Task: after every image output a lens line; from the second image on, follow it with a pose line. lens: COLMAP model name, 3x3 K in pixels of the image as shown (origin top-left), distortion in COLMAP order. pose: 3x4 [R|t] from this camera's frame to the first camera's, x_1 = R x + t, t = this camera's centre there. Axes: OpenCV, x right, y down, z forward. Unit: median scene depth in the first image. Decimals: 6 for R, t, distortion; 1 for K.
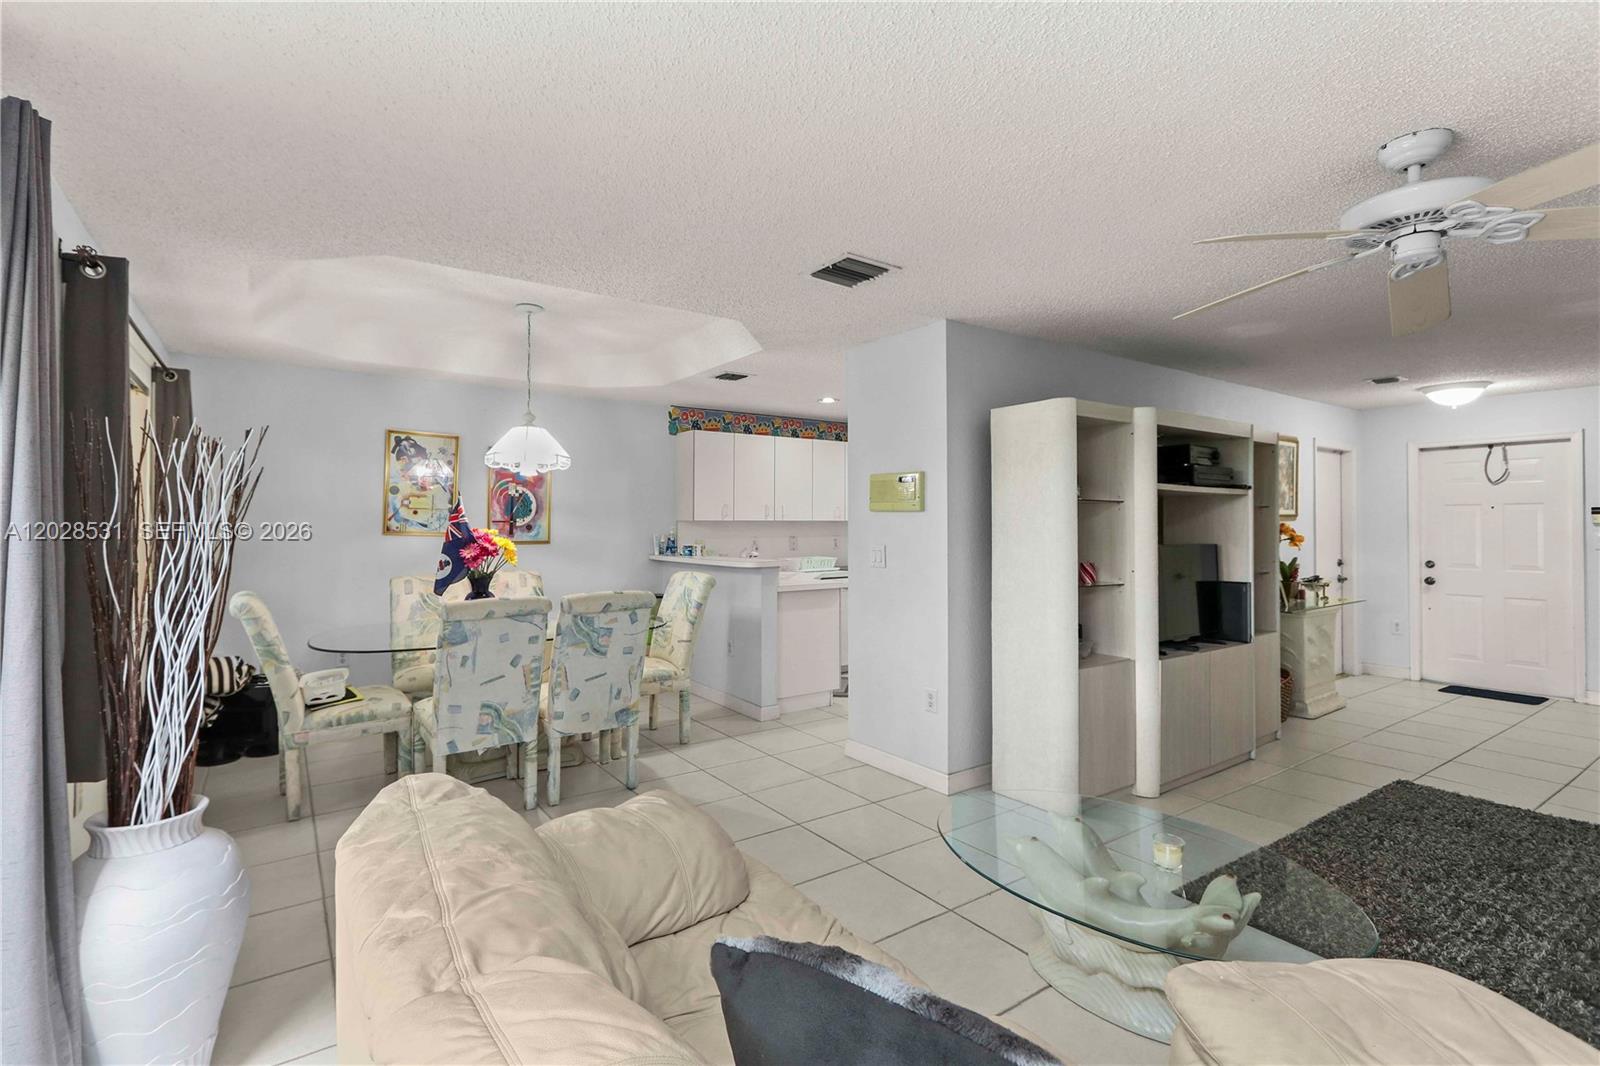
lens RADIAL K [[743.6, 0, 769.9], [0, 743.6, 515.8], [0, 0, 1]] dist [0.001051, 0.004007]
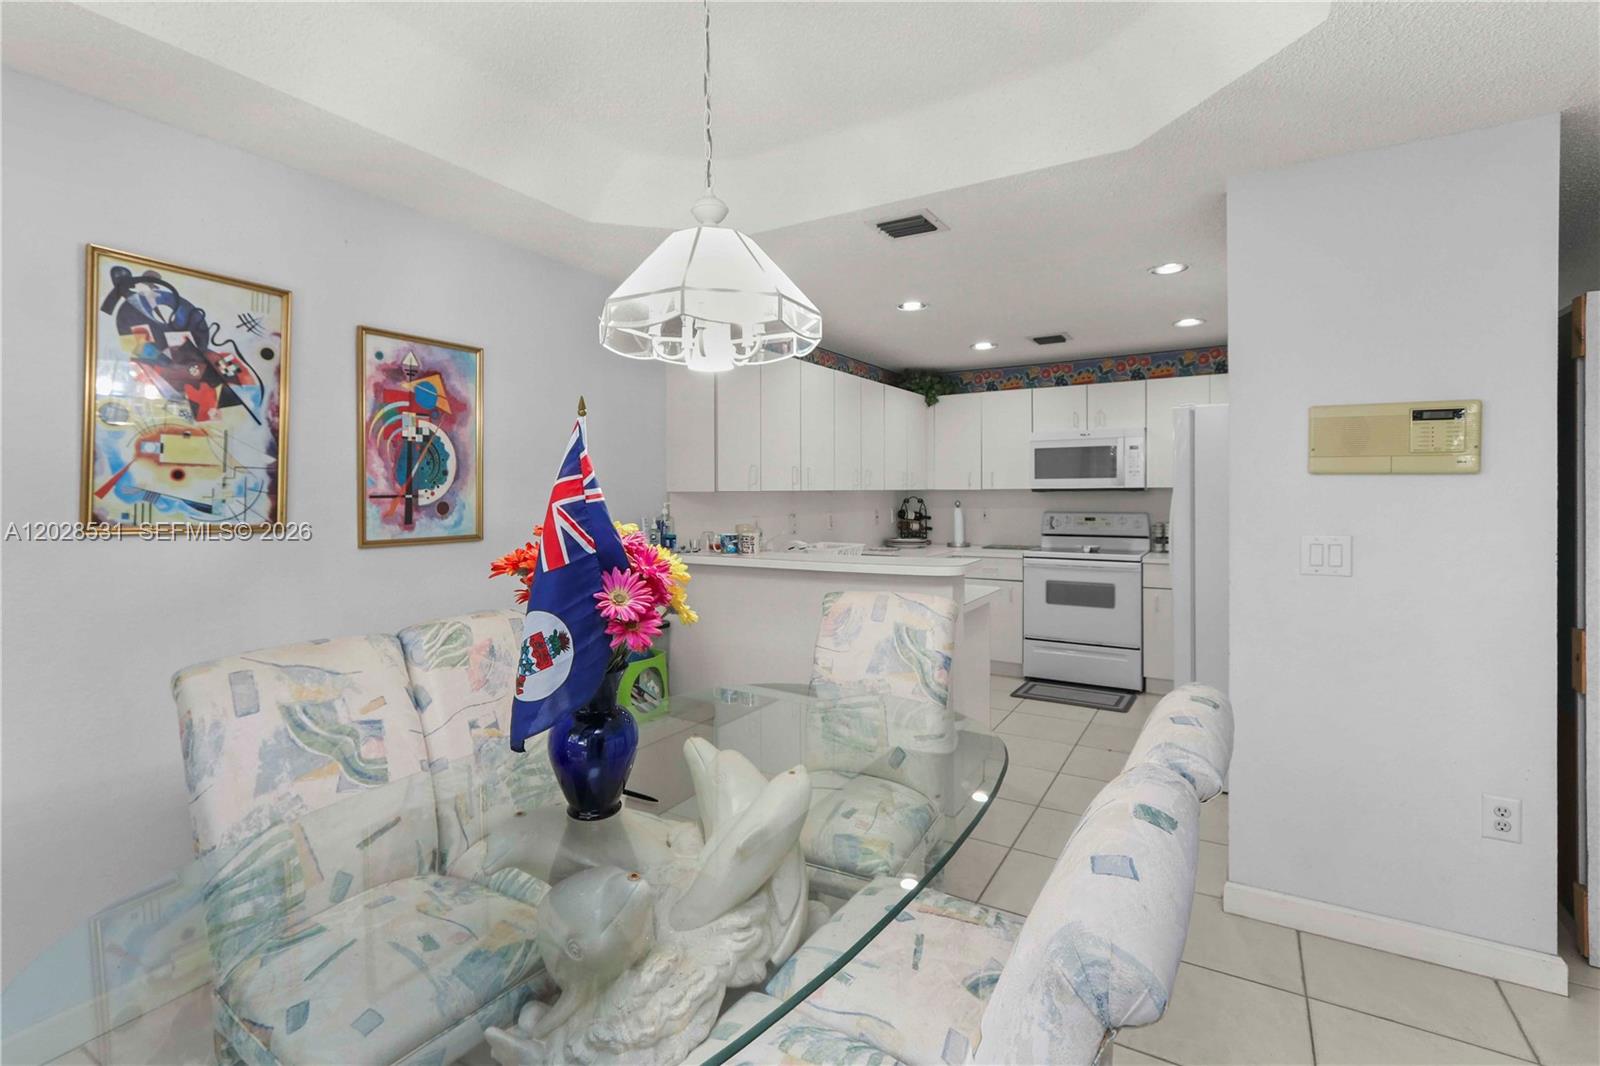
lens RADIAL K [[743.6, 0, 760.3], [0, 743.6, 502.1], [0, 0, 1]] dist [0.001051, 0.004007]
pose [[0.909743, -0.011634, 0.415008, -0.488241], [0.001438, 0.999690, 0.024872, 0.000518], [-0.415168, -0.022030, 0.909478, 0.704823]]
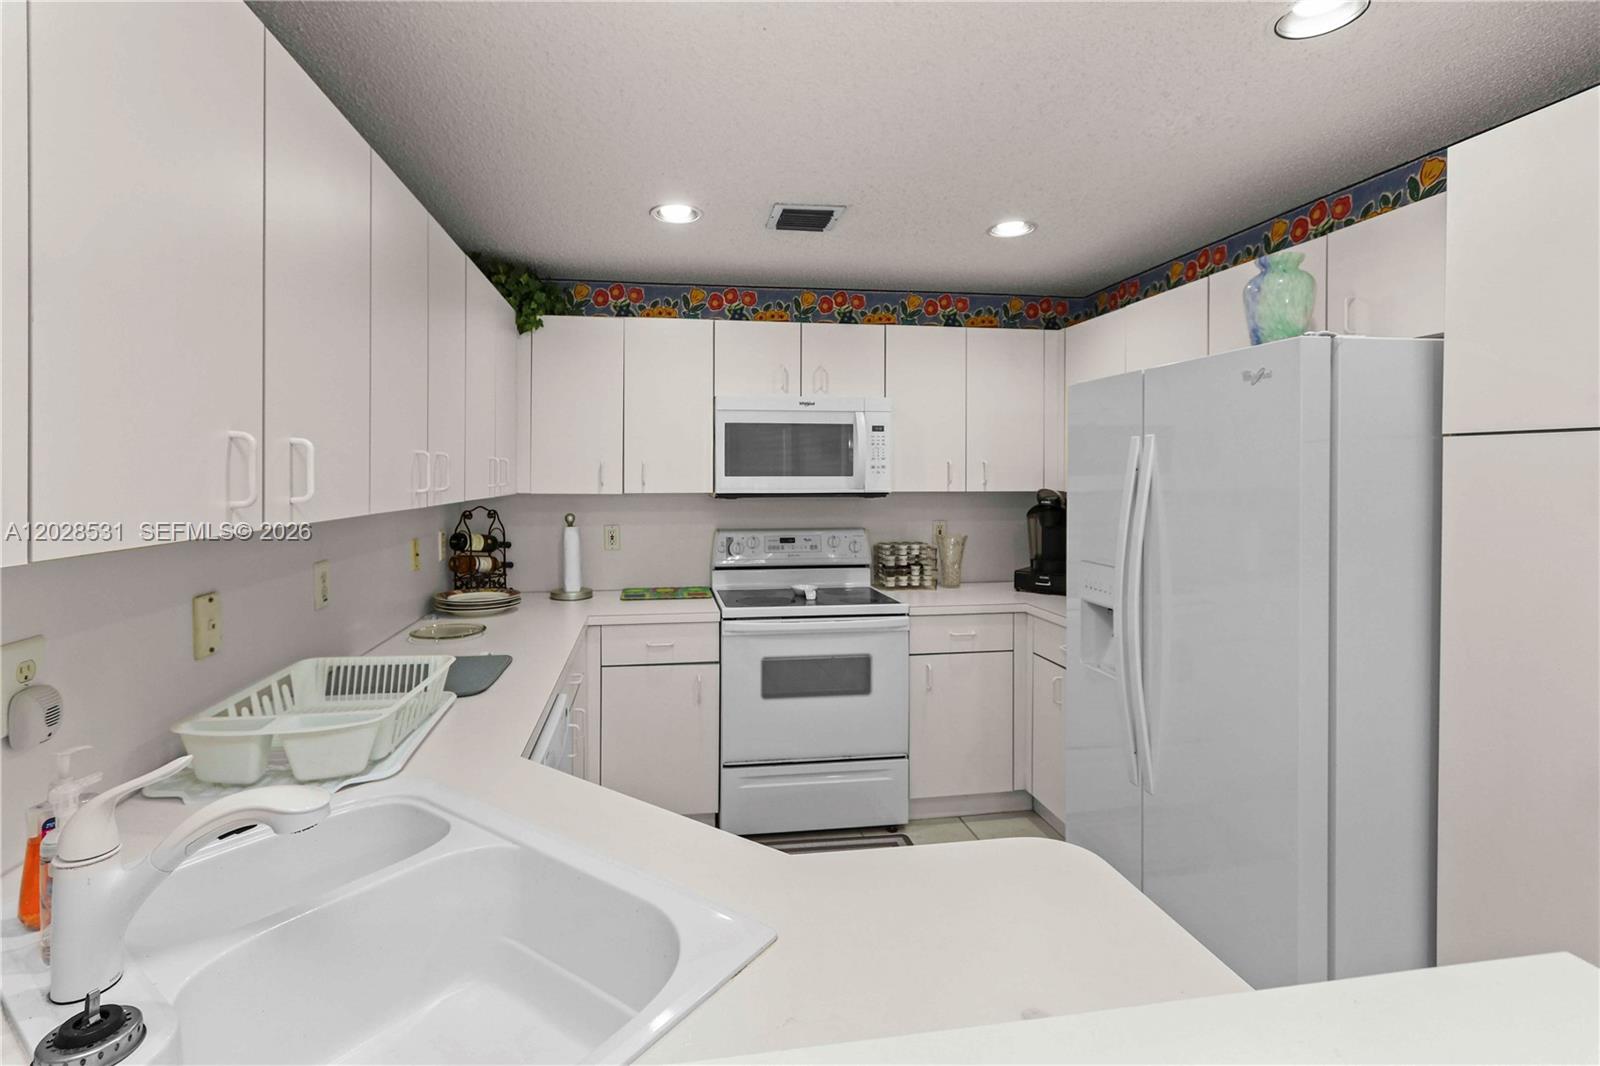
lens RADIAL K [[765.1, 0, 742.8], [0, 765.1, 470.2], [0, 0, 1]] dist [0.005196, 0.001073]
pose [[0.424858, -0.002809, 0.905256, -0.186140], [-0.010716, 0.999910, 0.008132, -0.019520], [-0.905197, -0.013156, 0.424789, 1.364340]]
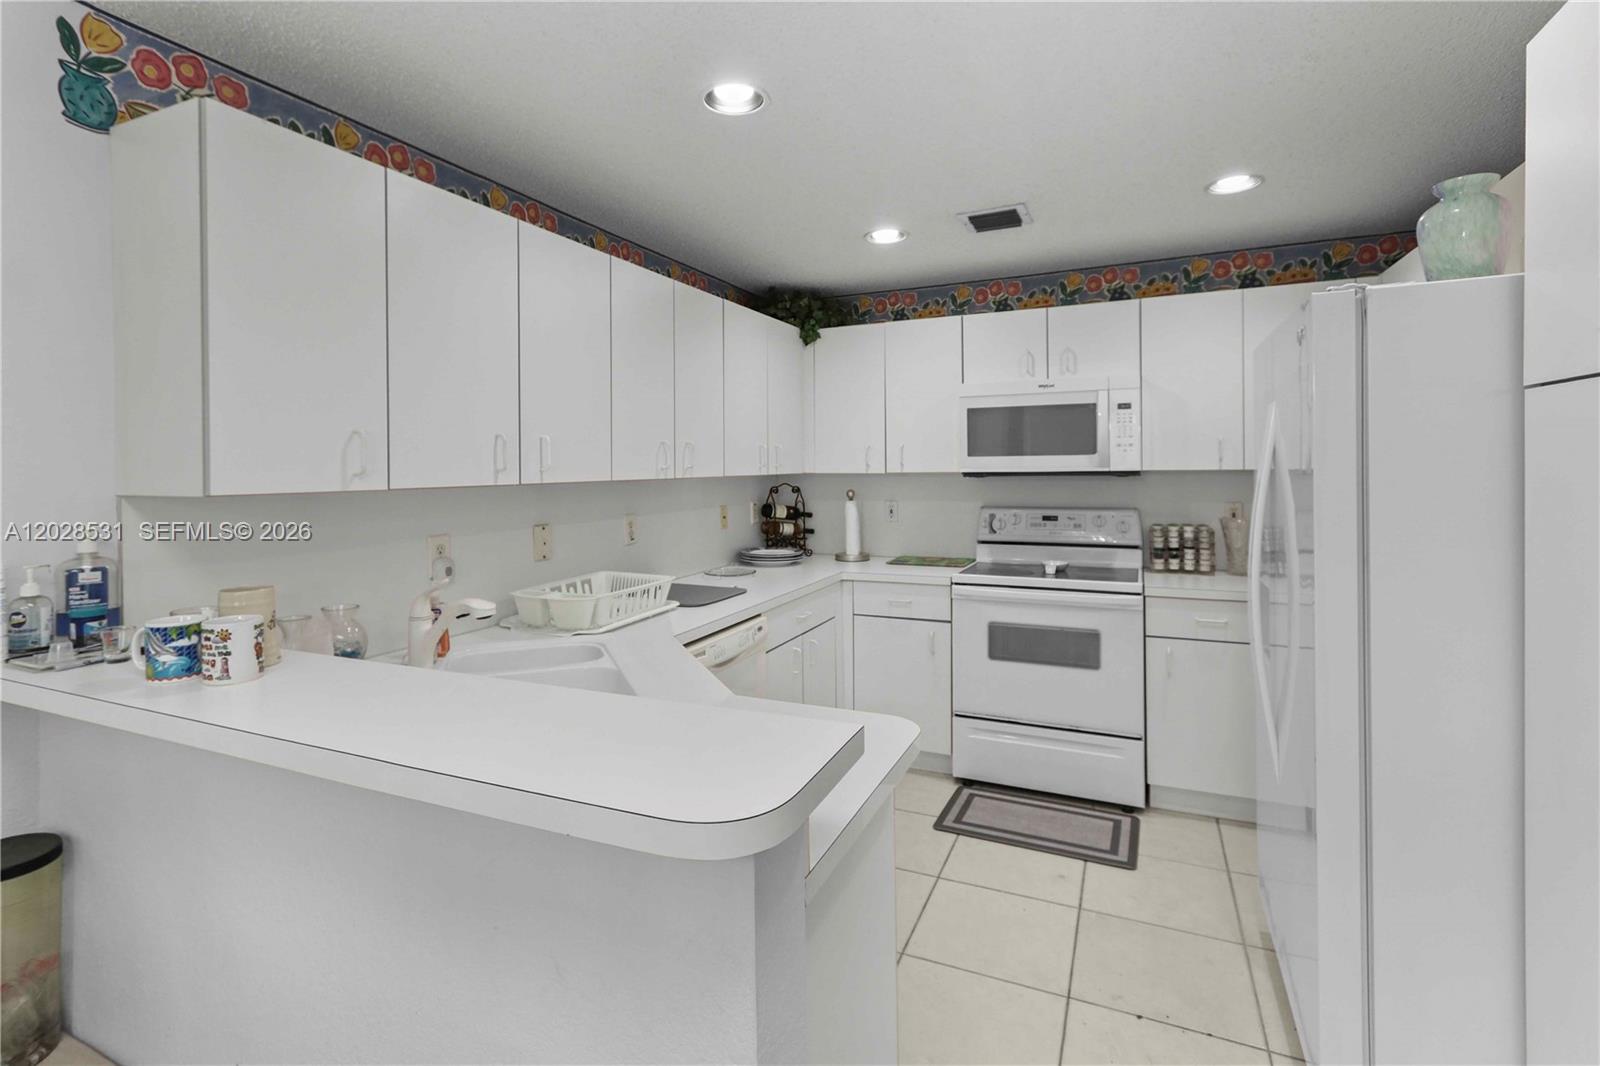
lens RADIAL K [[743.6, 0, 763.6], [0, 743.6, 473.3], [0, 0, 1]] dist [0.001051, 0.004007]
pose [[0.855582, -0.015556, 0.517434, -0.116242], [0.006345, 0.999788, 0.019566, -0.005826], [-0.517629, -0.013457, 0.855499, 1.115808]]
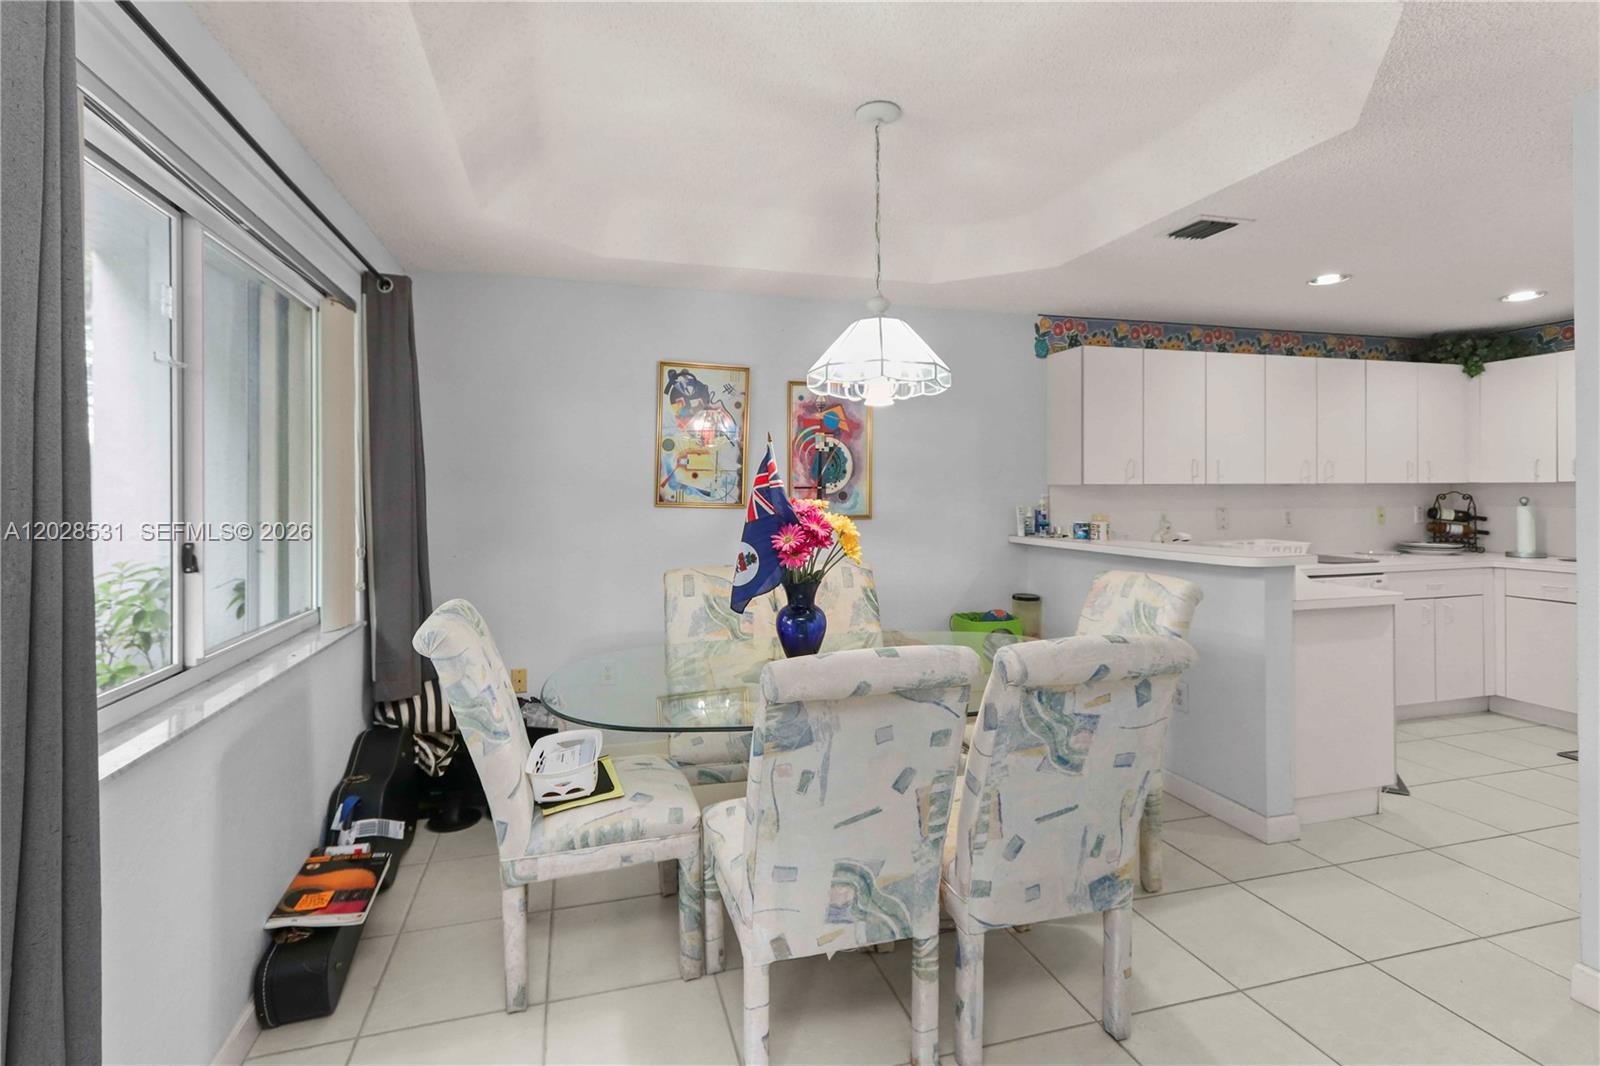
lens RADIAL K [[743.6, 0, 780.2], [0, 743.6, 490.0], [0, 0, 1]] dist [0.001051, 0.004007]
pose [[0.949472, -0.005532, -0.313803, -0.232977], [0.008639, 0.999926, 0.008511, 0.005503], [0.313733, -0.010792, 0.949450, 0.461738]]
